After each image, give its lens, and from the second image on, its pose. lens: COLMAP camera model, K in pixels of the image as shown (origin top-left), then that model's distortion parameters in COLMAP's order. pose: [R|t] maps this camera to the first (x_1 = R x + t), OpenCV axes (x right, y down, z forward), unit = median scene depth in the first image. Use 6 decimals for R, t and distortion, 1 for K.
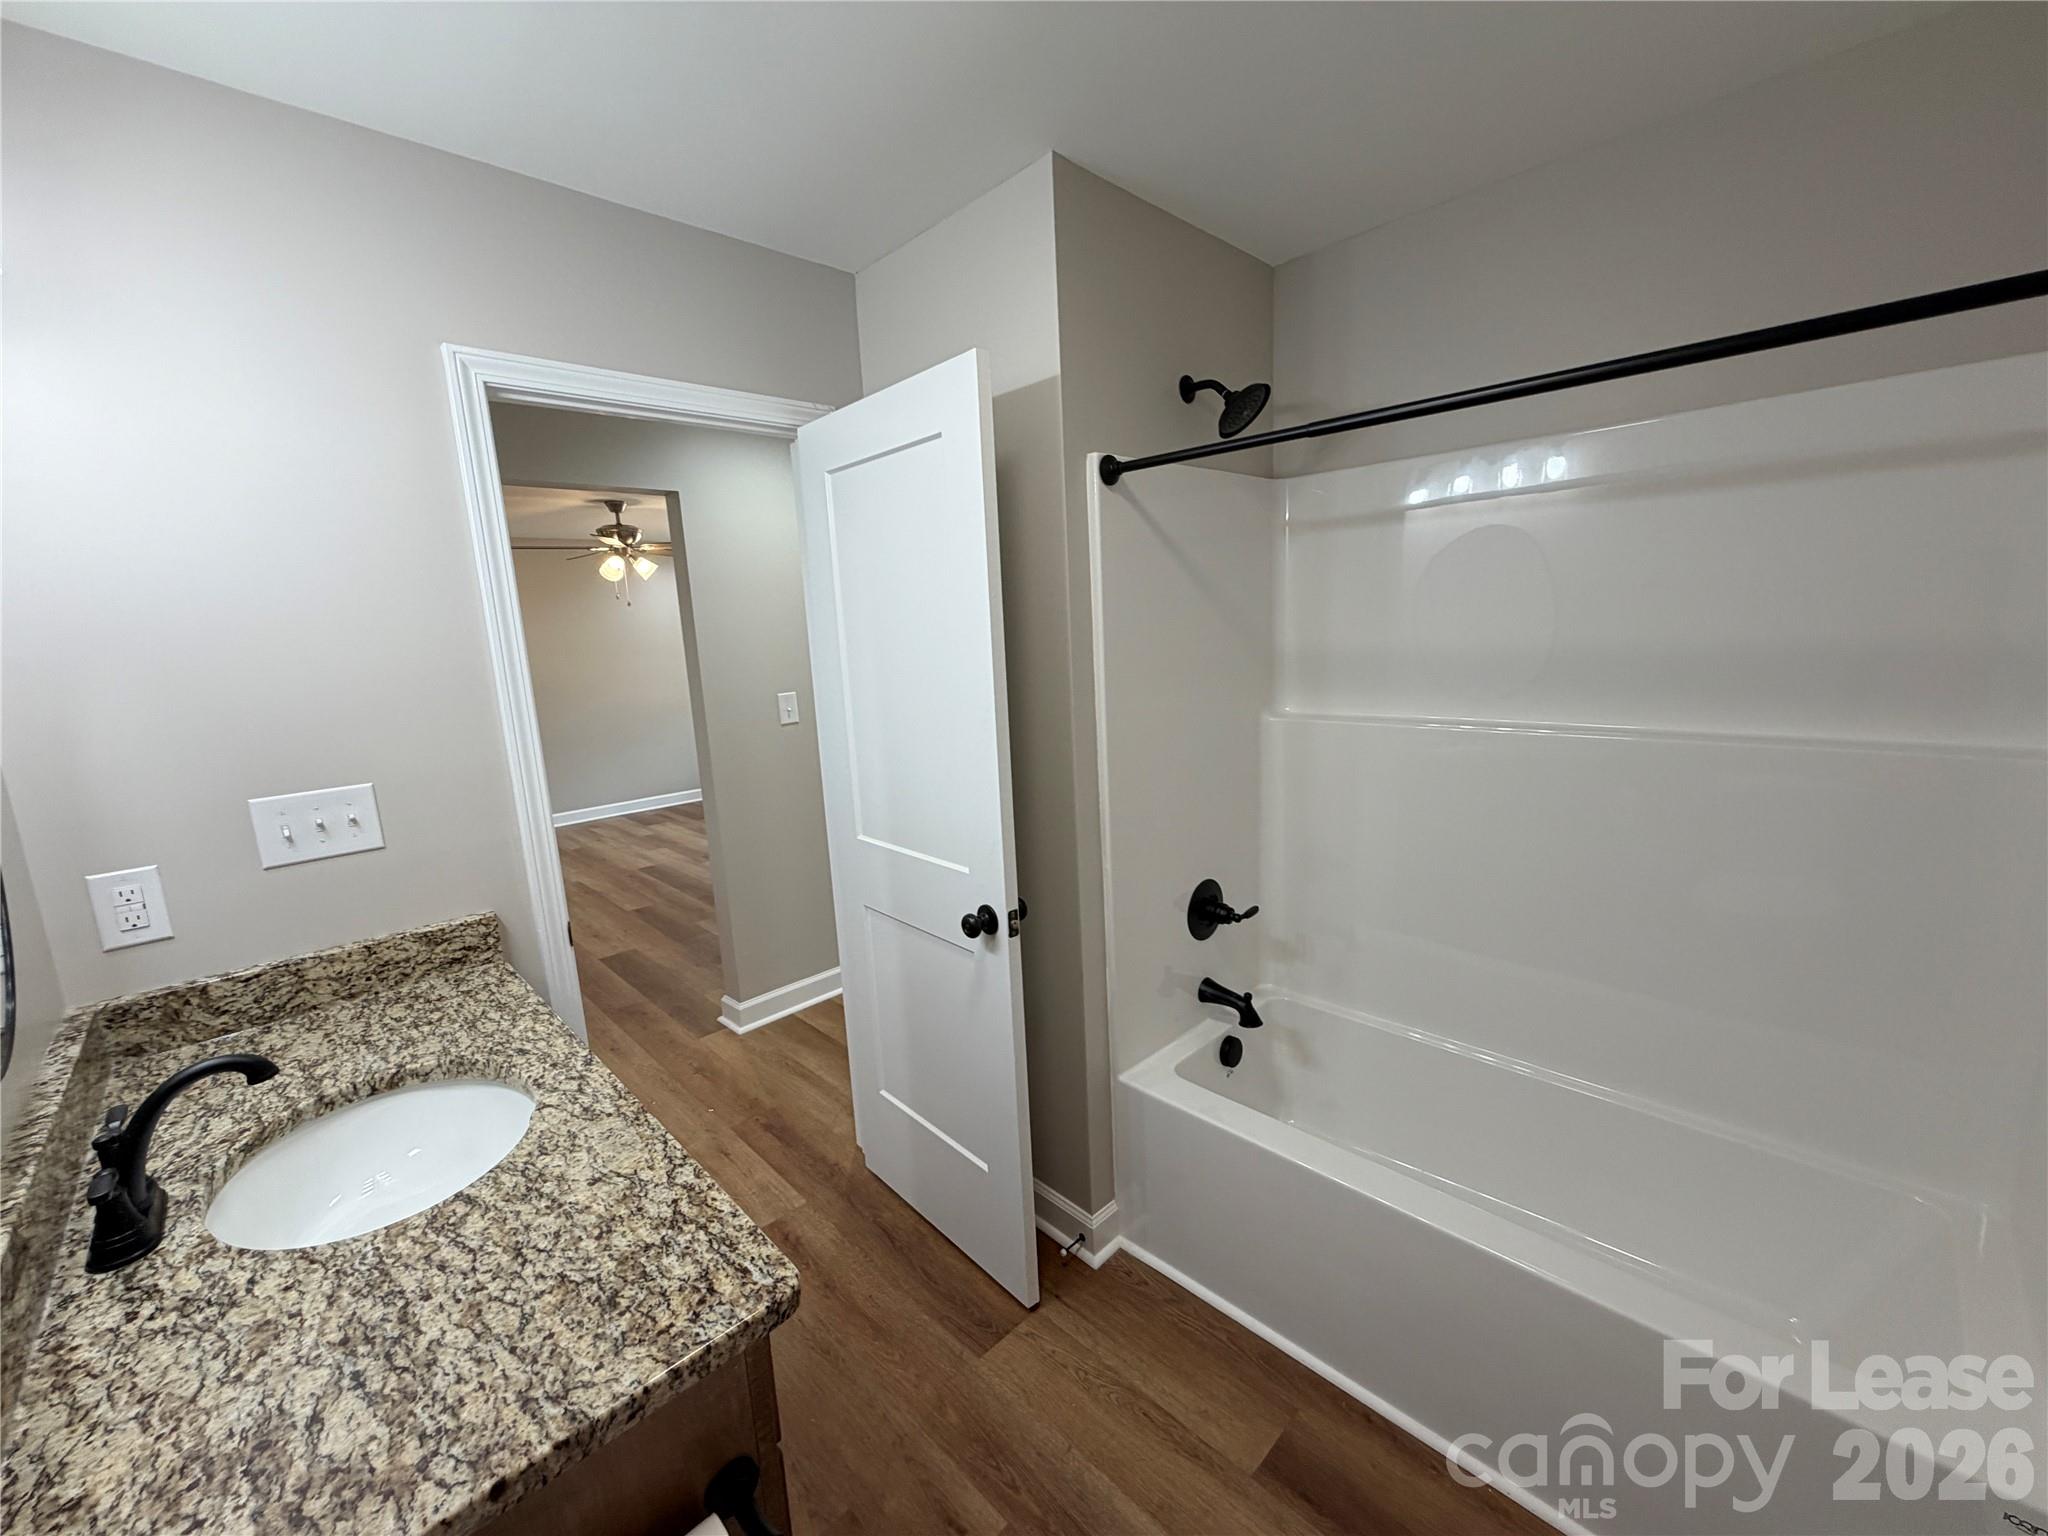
lens RADIAL K [[819.9, 0, 1024.3], [0, 819.9, 765.2], [0, 0, 1]] dist [-0.002145, 0.001093]
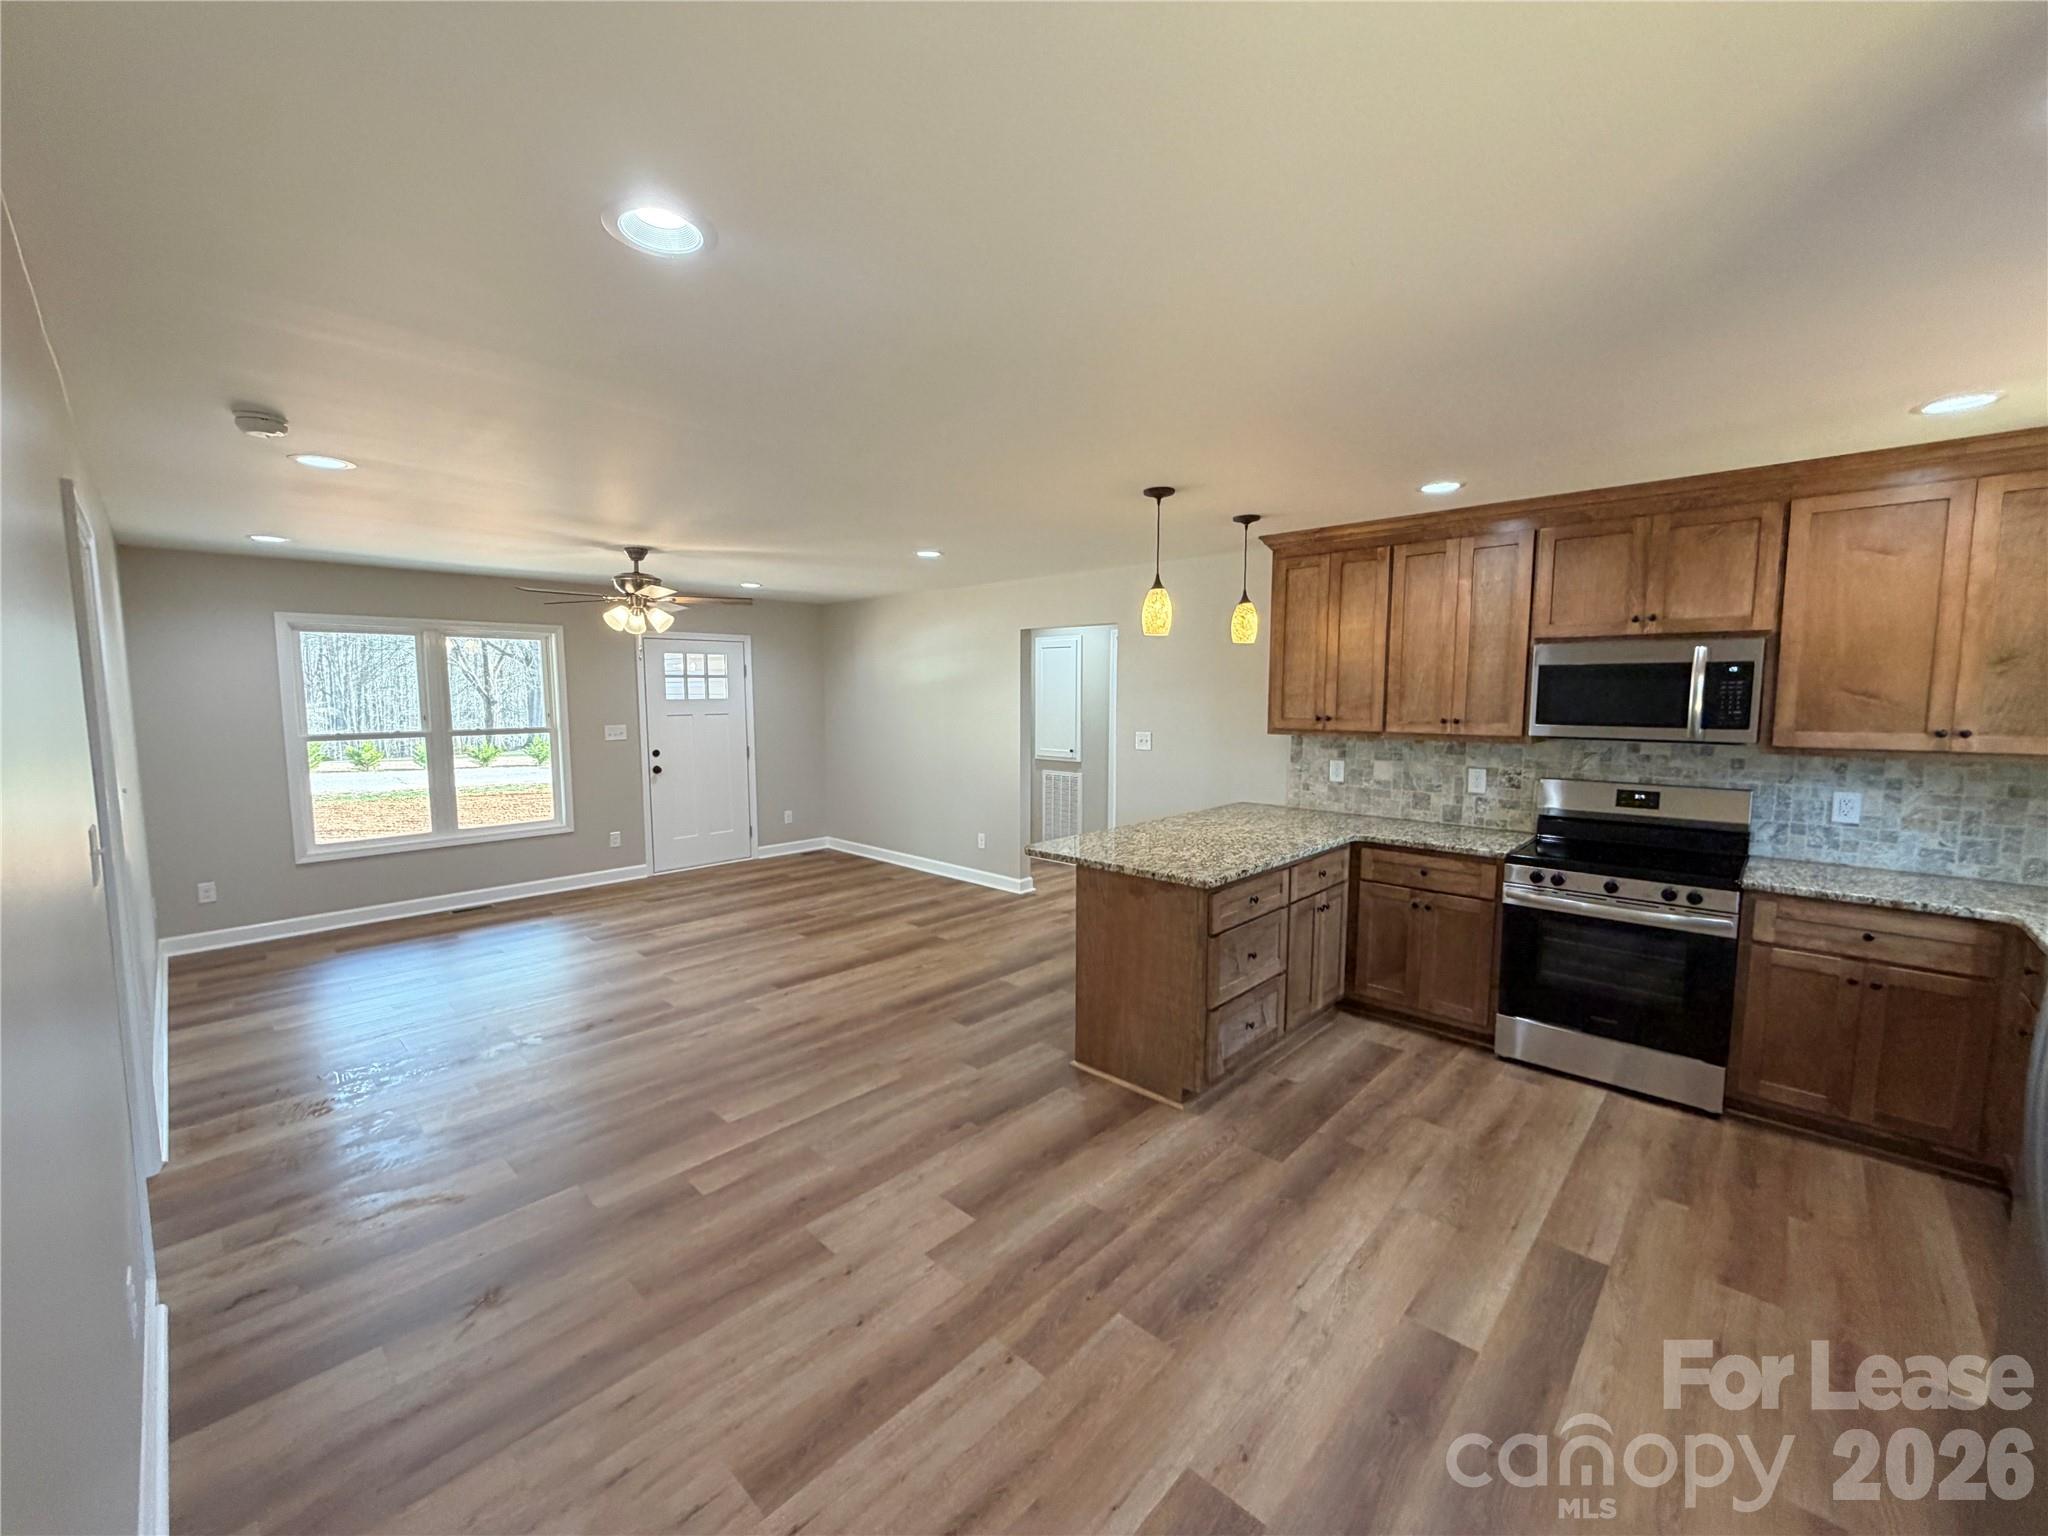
lens RADIAL K [[819.9, 0, 1019.3], [0, 819.9, 767.6], [0, 0, 1]] dist [-0.002145, 0.001093]
pose [[-0.032486, -0.049470, 0.998247, -1.517424], [0.176329, 0.982825, 0.054444, -0.054930], [-0.983795, 0.177788, -0.023205, 0.668630]]
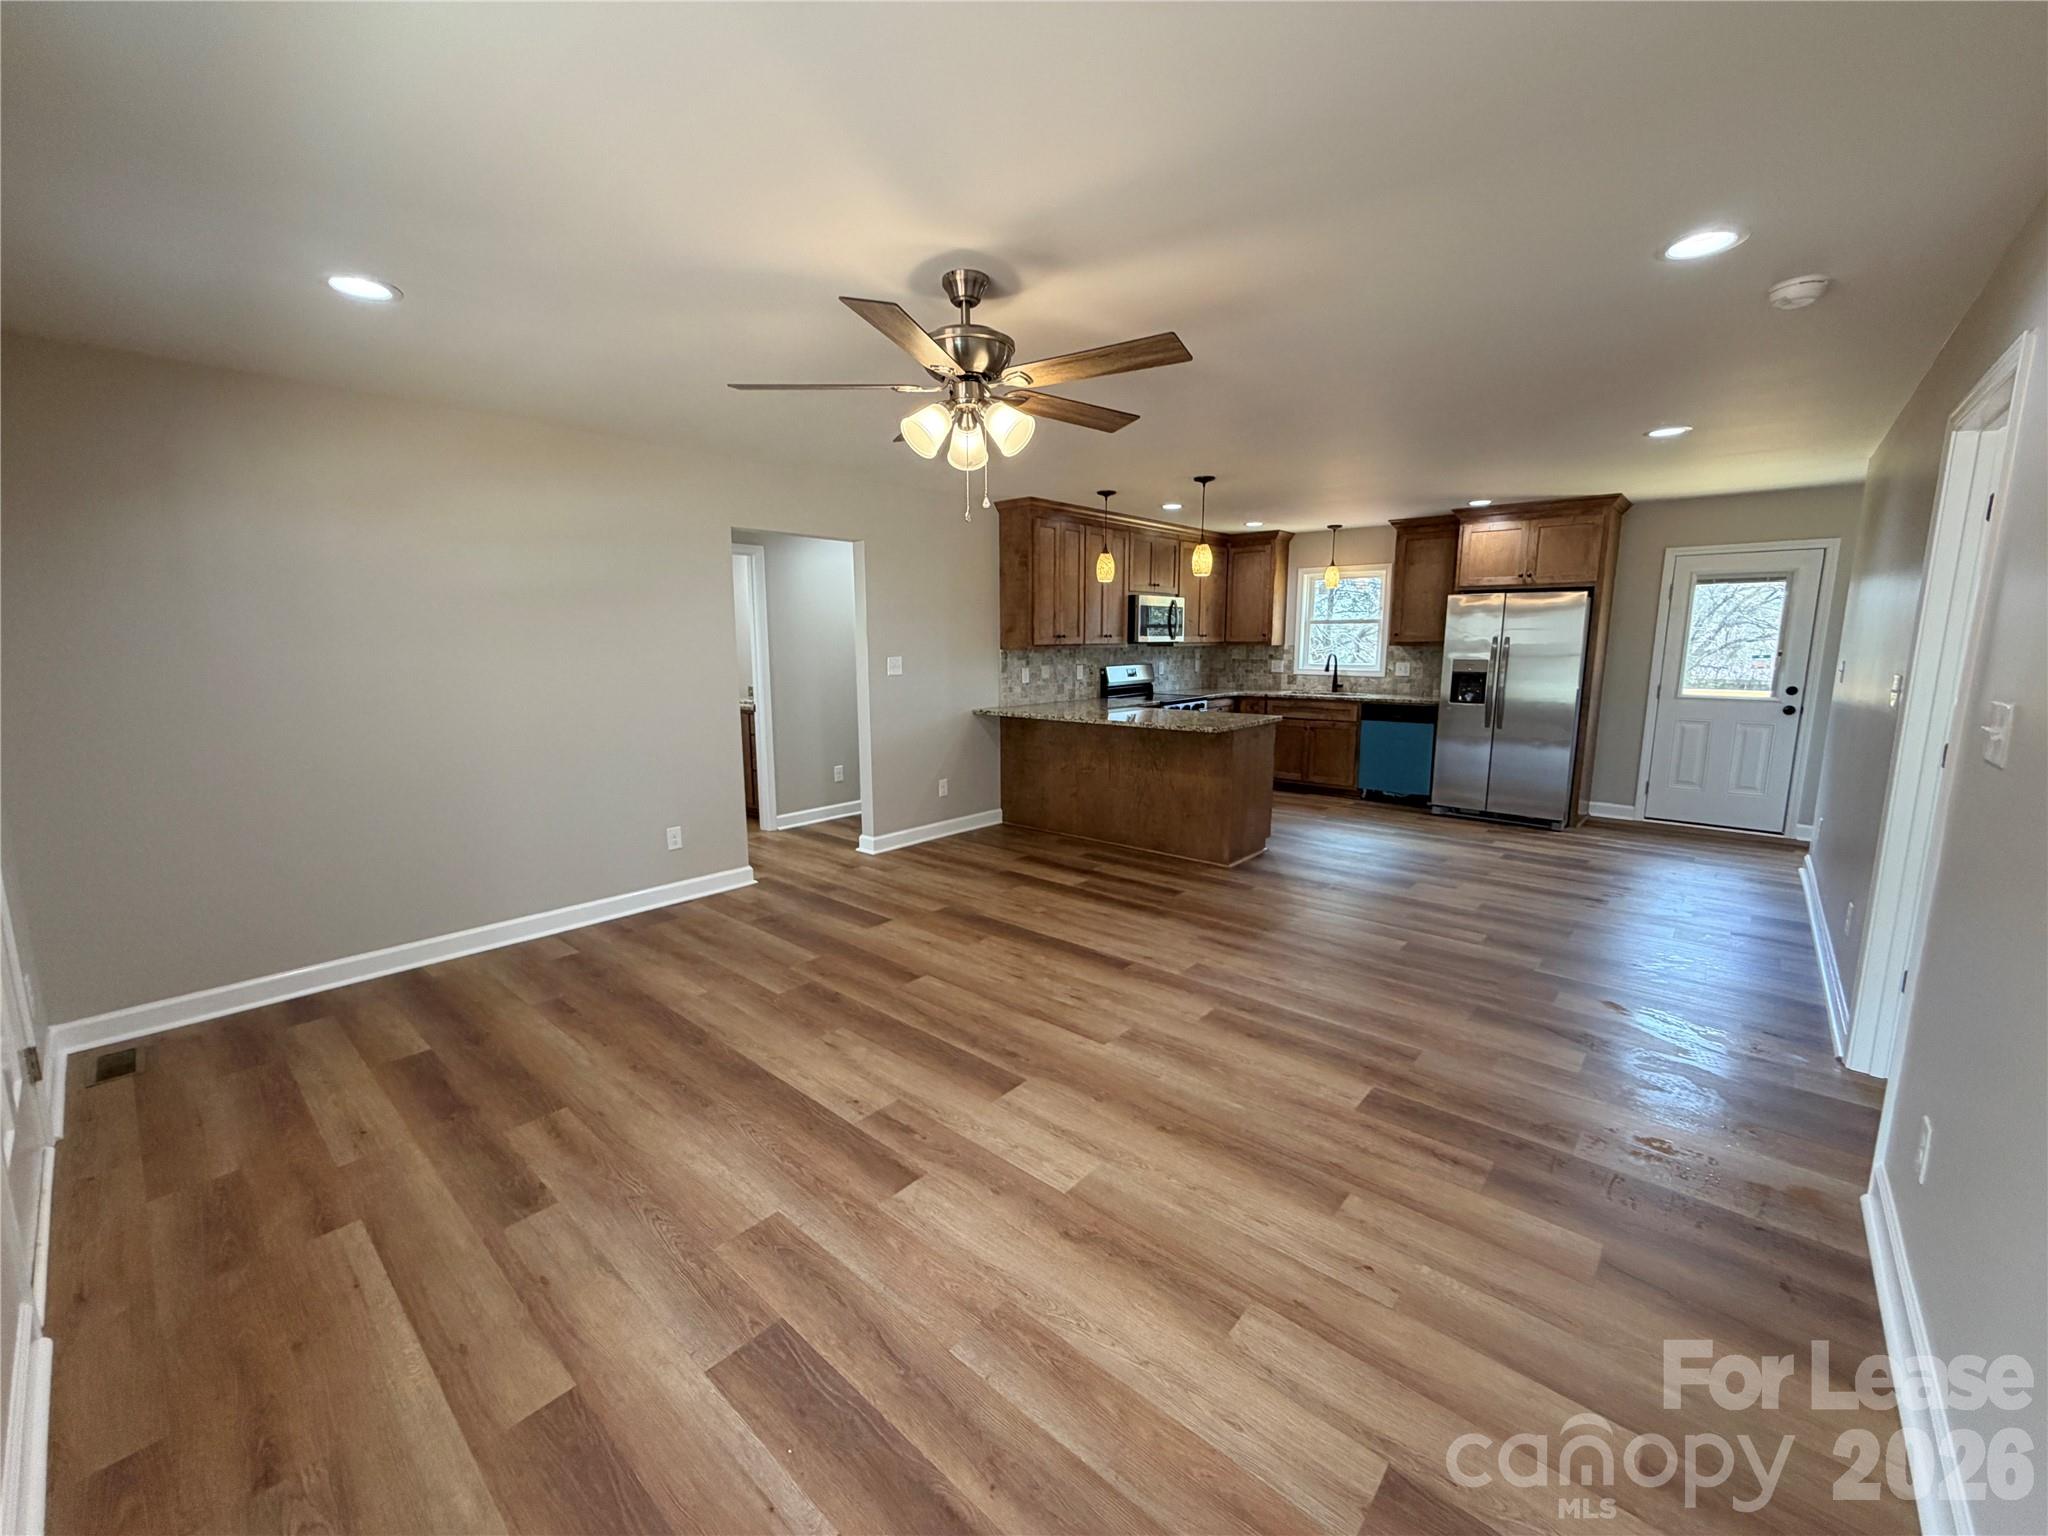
lens RADIAL K [[819.9, 0, 1011.2], [0, 819.9, 764.9], [0, 0, 1]] dist [-0.002145, 0.001093]
pose [[-0.996489, 0.060830, -0.057530, -0.504088], [0.038815, 0.944462, 0.326321, -0.229399], [0.074185, 0.322942, -0.943507, 1.568023]]
